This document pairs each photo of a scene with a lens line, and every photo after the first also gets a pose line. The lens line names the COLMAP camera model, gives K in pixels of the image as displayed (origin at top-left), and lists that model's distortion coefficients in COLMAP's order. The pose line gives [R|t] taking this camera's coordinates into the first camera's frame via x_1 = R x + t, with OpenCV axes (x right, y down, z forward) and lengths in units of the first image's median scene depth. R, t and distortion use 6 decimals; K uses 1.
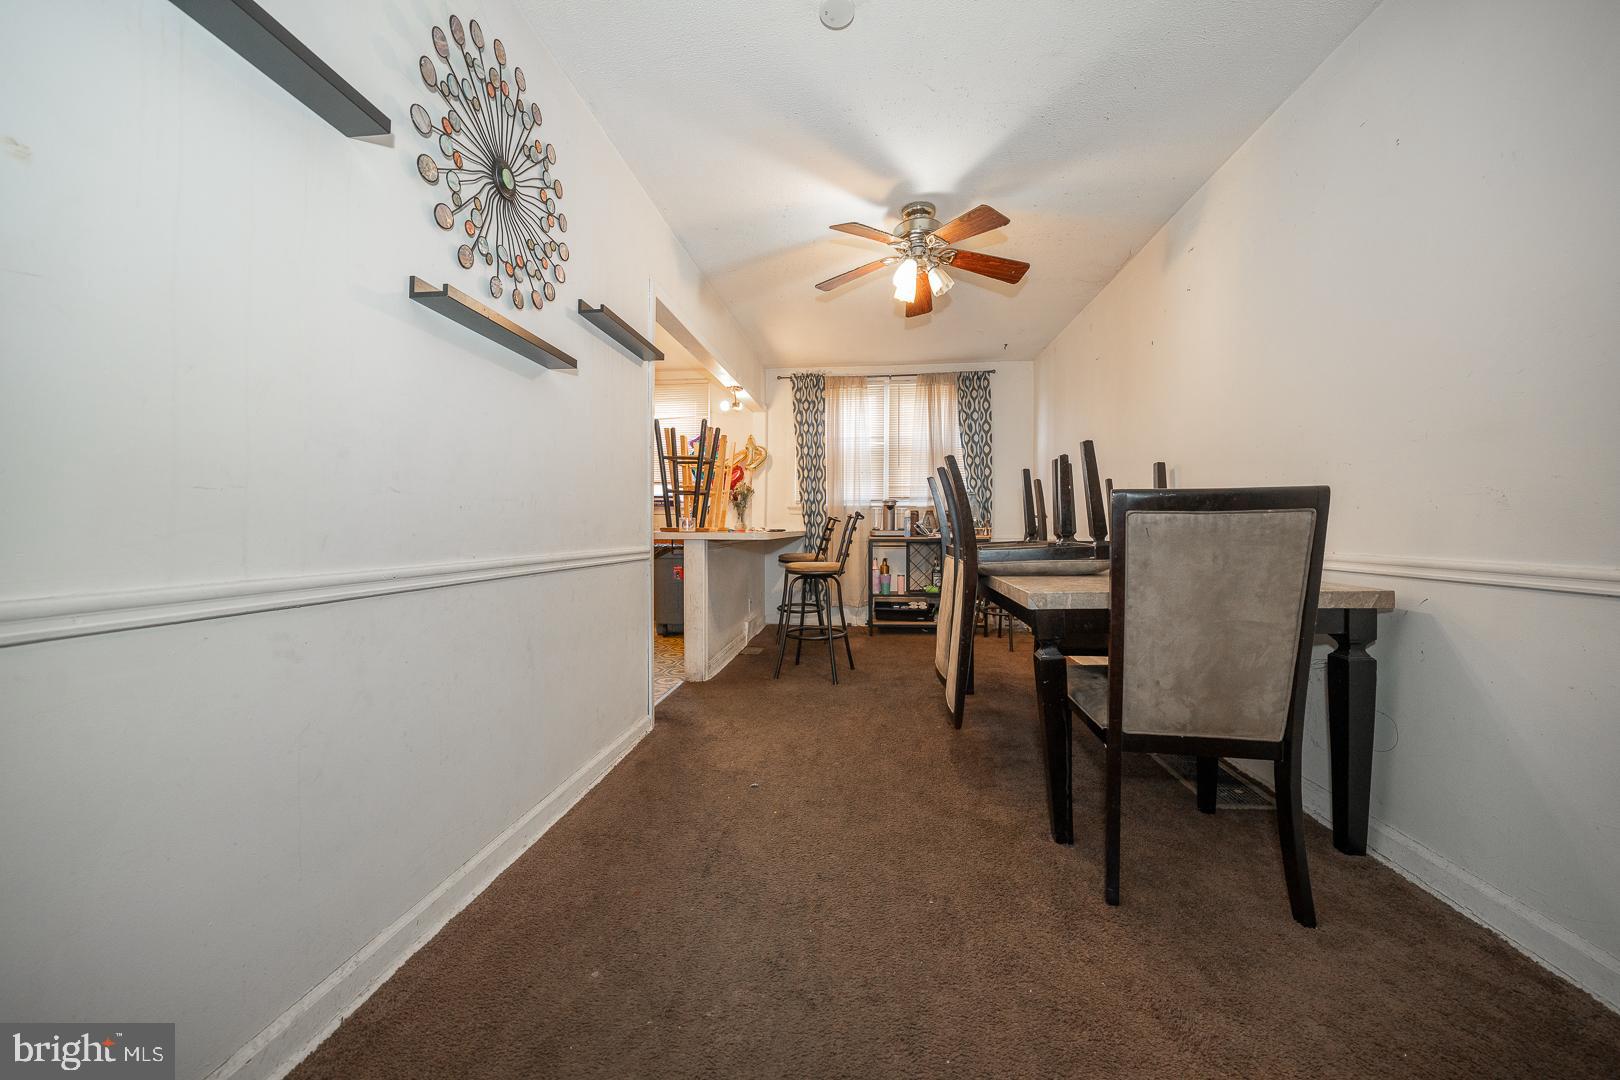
lens RADIAL K [[555.9, 0, 820.8], [0, 555.9, 533.1], [0, 0, 1]] dist [-0.022378, 0.003646]
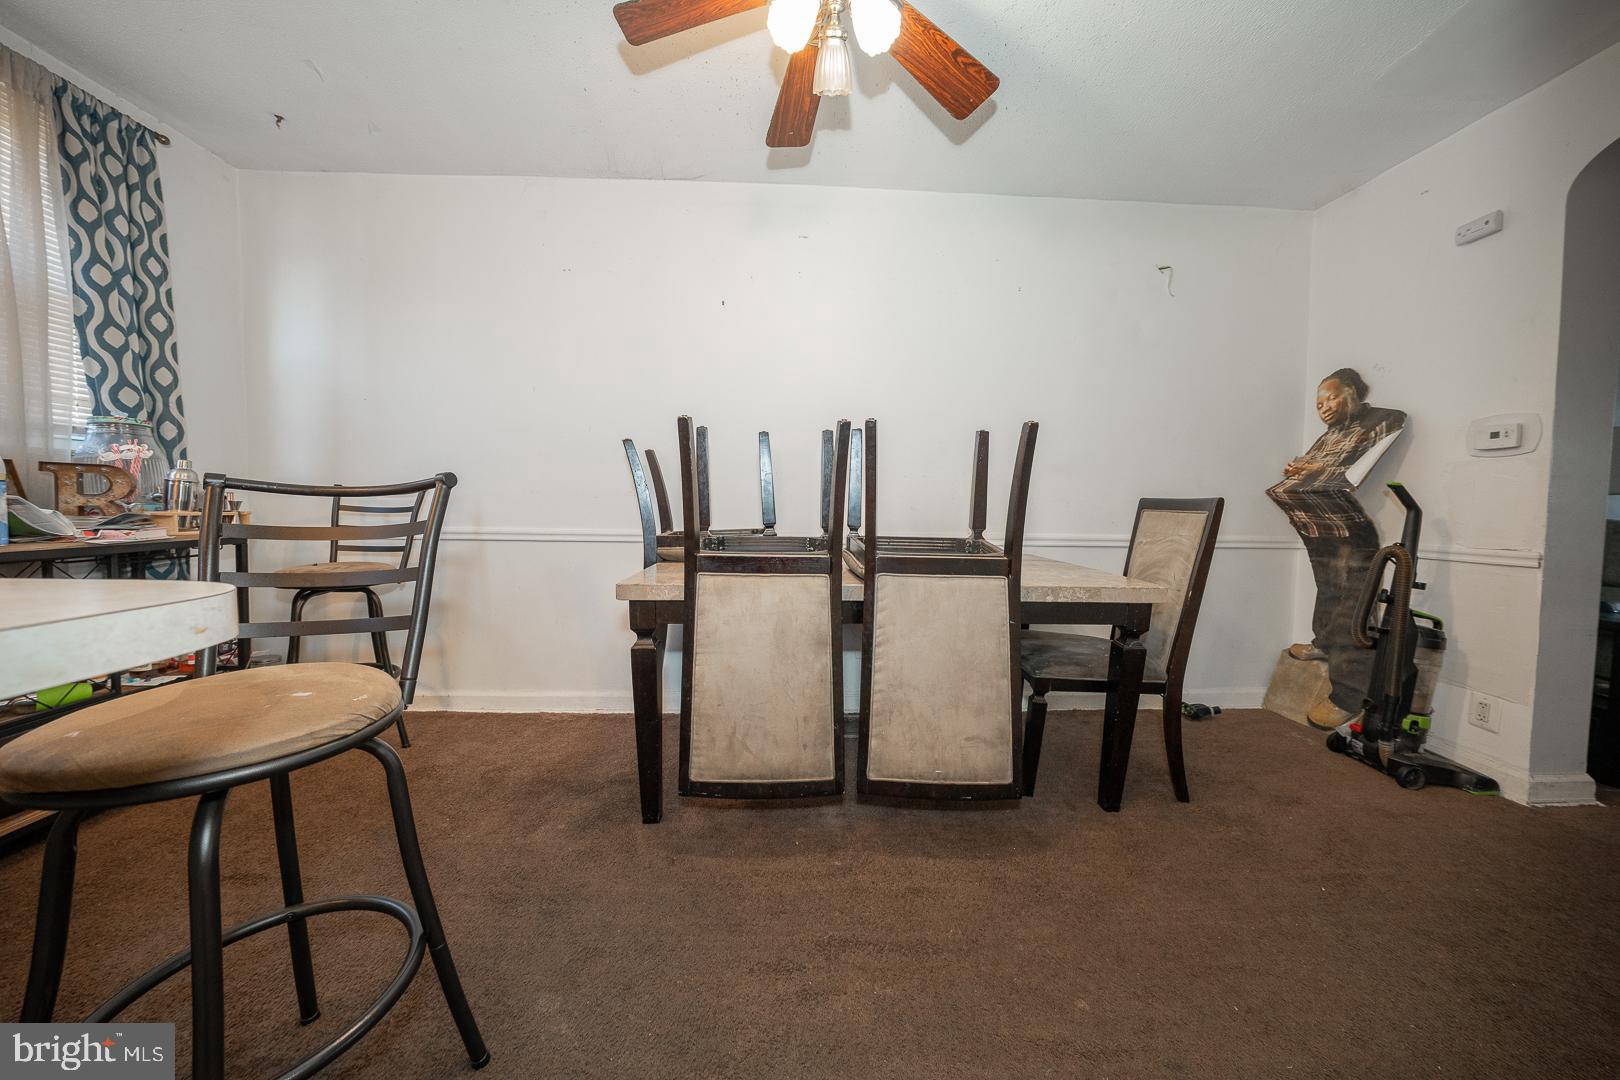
lens RADIAL K [[555.9, 0, 820.3], [0, 555.9, 532.4], [0, 0, 1]] dist [-0.022378, 0.003646]
pose [[-0.136570, -0.054352, 0.989138, -0.181382], [-0.003662, 0.998515, 0.054361, -0.017680], [-0.990624, 0.003802, -0.136567, 0.570121]]
